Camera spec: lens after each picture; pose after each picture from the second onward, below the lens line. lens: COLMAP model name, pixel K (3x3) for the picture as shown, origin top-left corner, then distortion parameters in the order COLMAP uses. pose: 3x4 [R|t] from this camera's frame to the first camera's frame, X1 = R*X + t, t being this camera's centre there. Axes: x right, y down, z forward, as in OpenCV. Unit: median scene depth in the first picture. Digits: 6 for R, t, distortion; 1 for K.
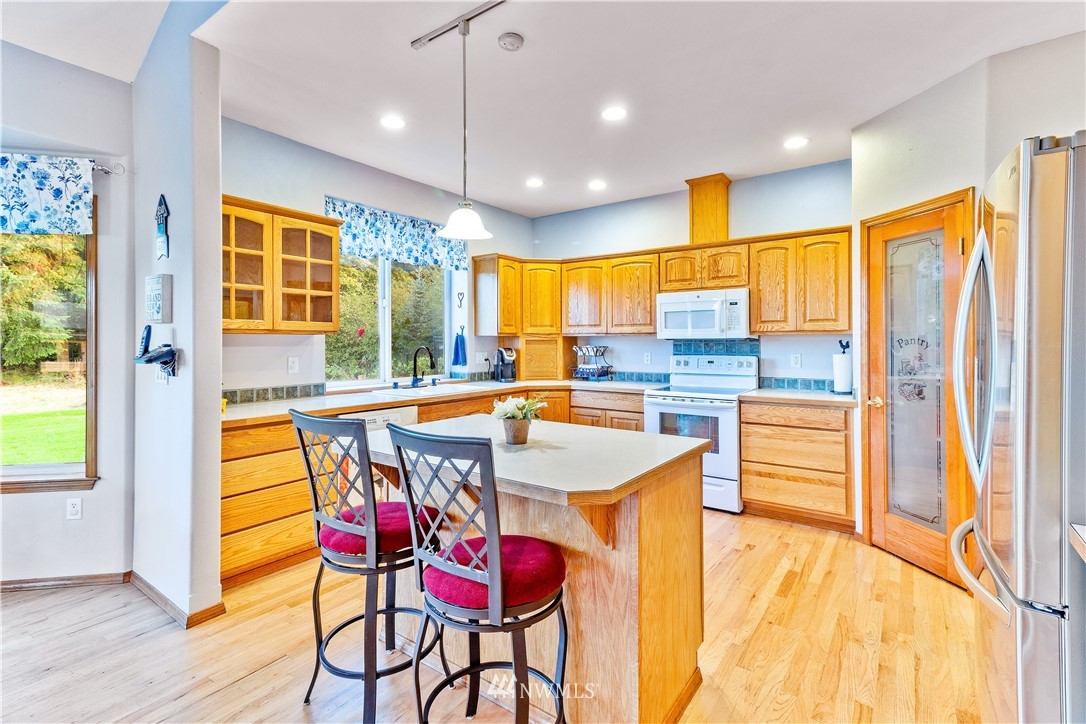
lens RADIAL K [[505.6, 0, 546.7], [0, 505.6, 337.4], [0, 0, 1]] dist [0.021126, 0.000132]
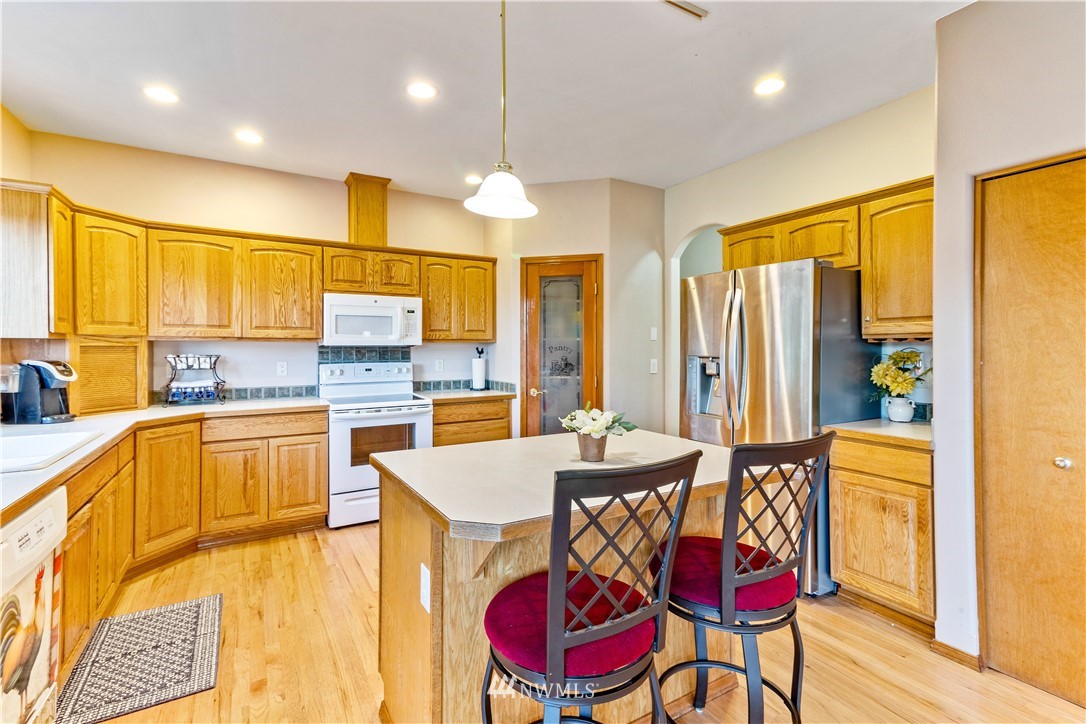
lens RADIAL K [[493.1, 0, 530.5], [0, 493.1, 348.0], [0, 0, 1]] dist [0.026174, 0.000312]
pose [[0.413070, -0.000687, 0.910699, -0.423182], [-0.008888, 0.999949, 0.004786, 0.000062], [-0.910656, -0.010071, 0.413043, 0.346825]]
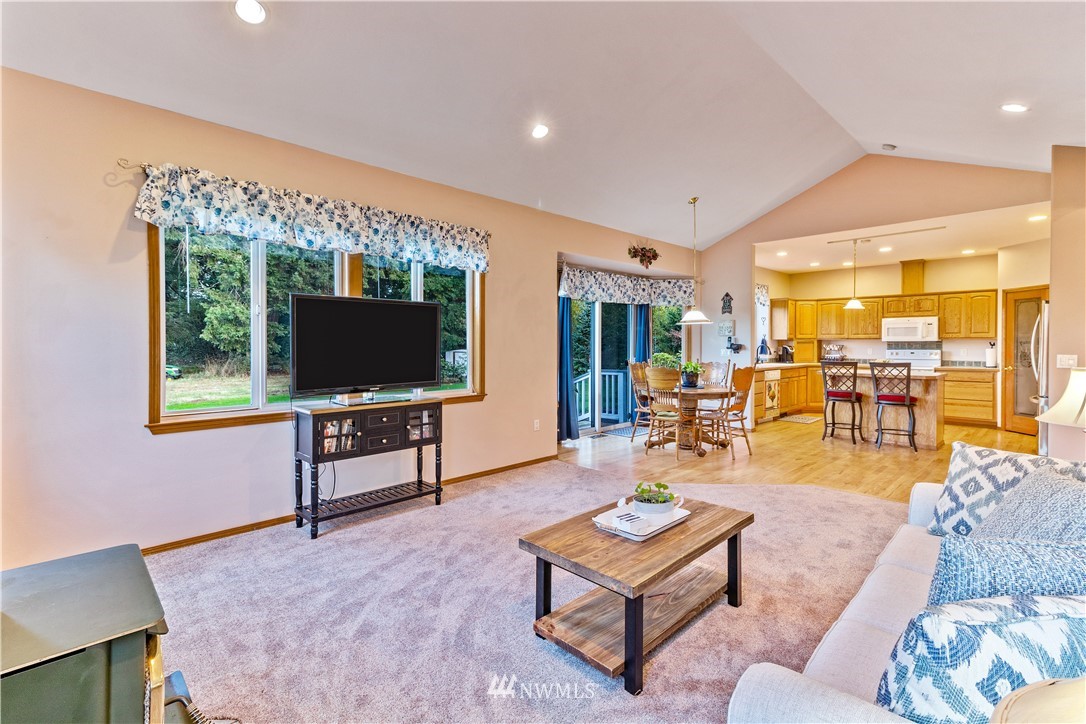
lens RADIAL K [[498.9, 0, 540.6], [0, 498.9, 347.5], [0, 0, 1]] dist [0.019338, -0.000680]
pose [[0.983704, 0.003795, -0.179758, -0.781931], [-0.000745, 0.999855, 0.017032, -0.005370], [0.179797, -0.016620, 0.983563, -1.244642]]
